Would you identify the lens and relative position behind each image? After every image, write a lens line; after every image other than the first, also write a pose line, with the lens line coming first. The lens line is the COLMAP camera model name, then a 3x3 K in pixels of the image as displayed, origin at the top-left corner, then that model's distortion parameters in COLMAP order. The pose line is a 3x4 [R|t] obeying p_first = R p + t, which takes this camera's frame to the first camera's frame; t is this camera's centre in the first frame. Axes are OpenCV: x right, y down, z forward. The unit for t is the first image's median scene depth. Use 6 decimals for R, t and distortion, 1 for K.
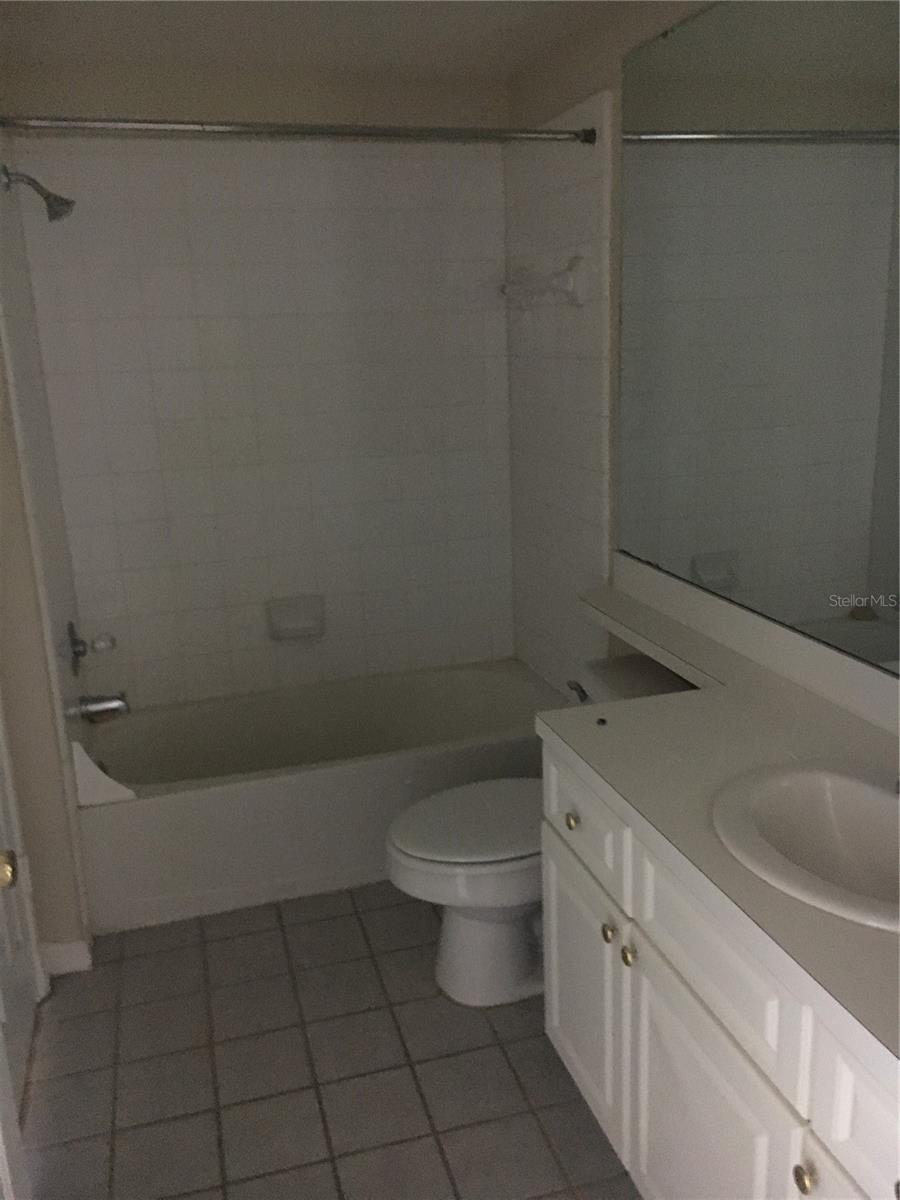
lens RADIAL K [[1027.8, 0, 449.3], [0, 1027.8, 593.5], [0, 0, 1]] dist [0.099919, -0.113235]
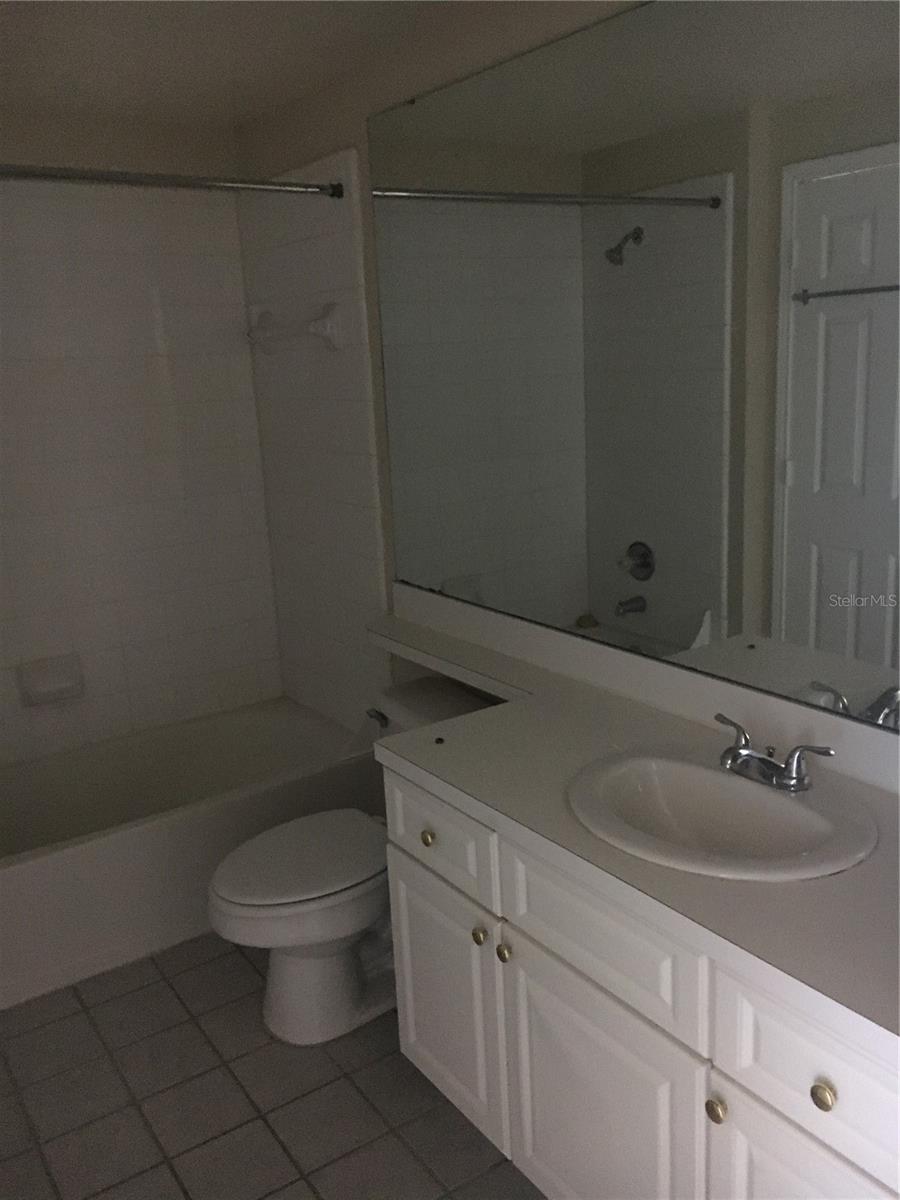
lens RADIAL K [[1023.4, 0, 448.3], [0, 1023.4, 596.3], [0, 0, 1]] dist [0.064972, -0.051268]
pose [[0.949713, -0.079841, 0.302772, -0.135983], [0.090234, 0.995710, -0.020472, 0.000026], [-0.299839, 0.046763, 0.952843, -0.006838]]
